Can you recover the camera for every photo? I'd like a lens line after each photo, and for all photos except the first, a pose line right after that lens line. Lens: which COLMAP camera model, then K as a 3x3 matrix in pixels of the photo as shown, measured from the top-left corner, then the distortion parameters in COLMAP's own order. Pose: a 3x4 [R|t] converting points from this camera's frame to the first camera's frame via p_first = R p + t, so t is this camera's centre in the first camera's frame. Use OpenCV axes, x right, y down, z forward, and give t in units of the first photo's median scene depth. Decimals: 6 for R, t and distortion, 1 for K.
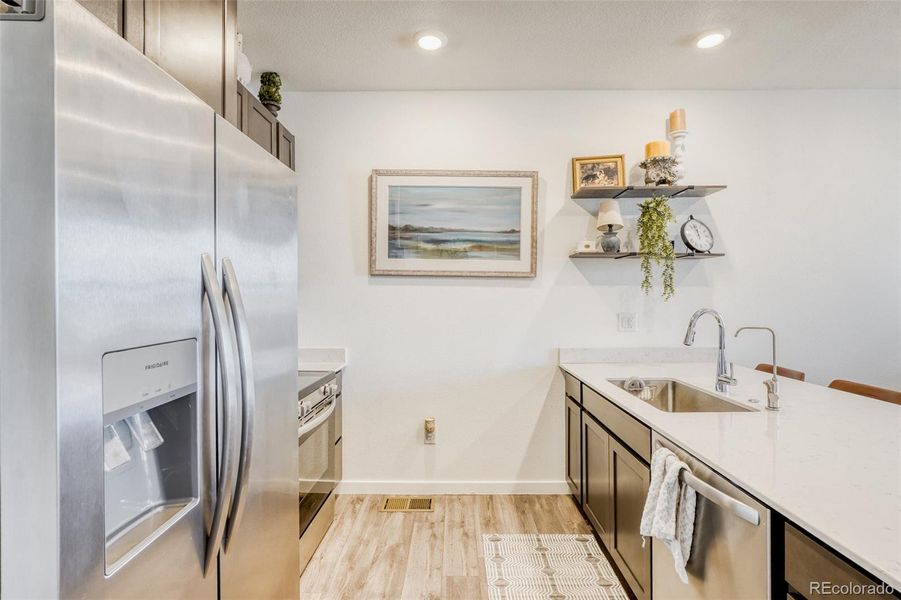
lens RADIAL K [[443.0, 0, 449.2], [0, 443.0, 294.9], [0, 0, 1]] dist [-0.017721, 0.007442]
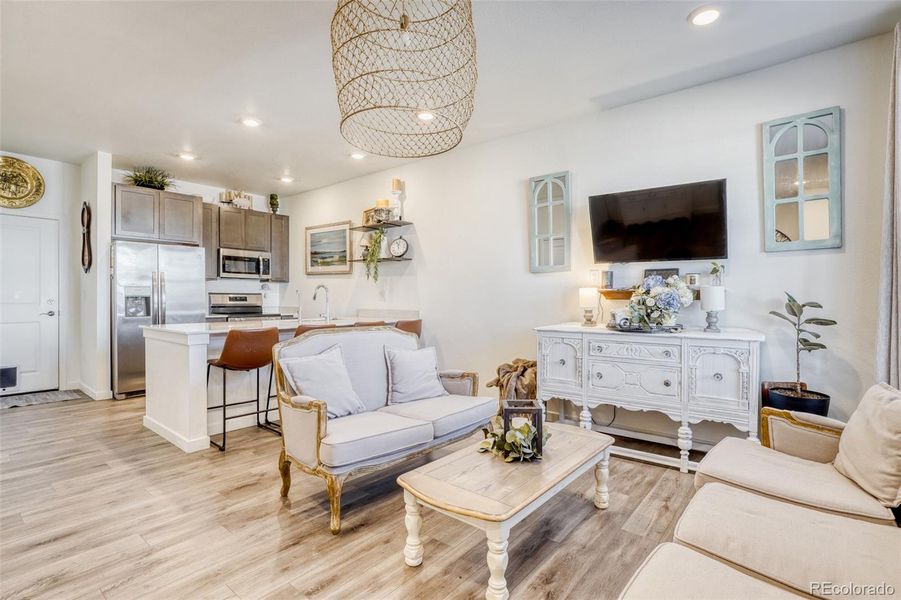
lens RADIAL K [[443.0, 0, 448.1], [0, 443.0, 301.4], [0, 0, 1]] dist [-0.017721, 0.007442]
pose [[0.773135, 0.009919, -0.634164, 1.802056], [-0.005393, 0.999944, 0.009065, 0.066399], [0.634218, -0.003588, 0.773146, -0.270503]]
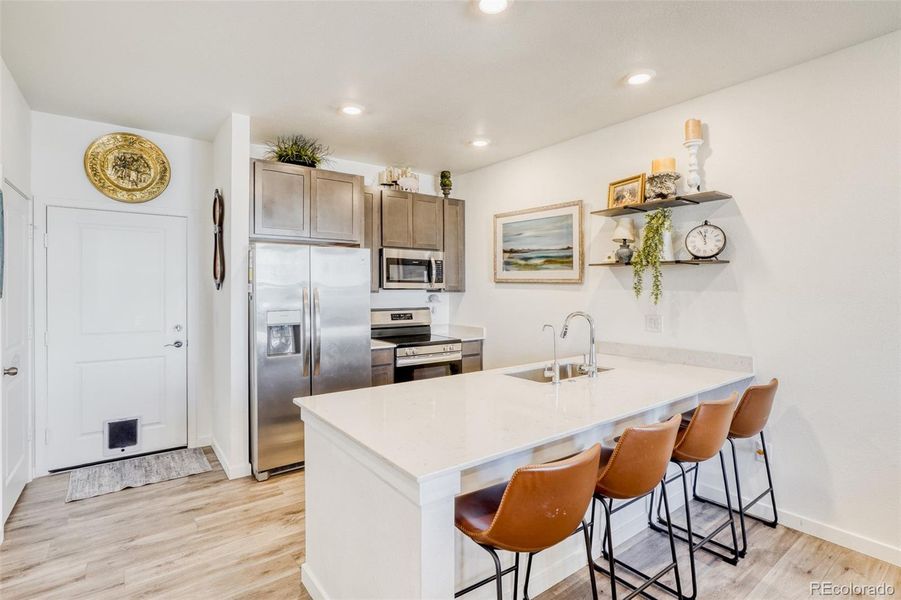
lens RADIAL K [[443.0, 0, 449.6], [0, 443.0, 287.4], [0, 0, 1]] dist [-0.017721, 0.007442]
pose [[0.608237, 0.000781, -0.793755, 0.966577], [0.000758, 0.999998, 0.001565, -0.030077], [0.793755, -0.001554, 0.608235, -0.072629]]
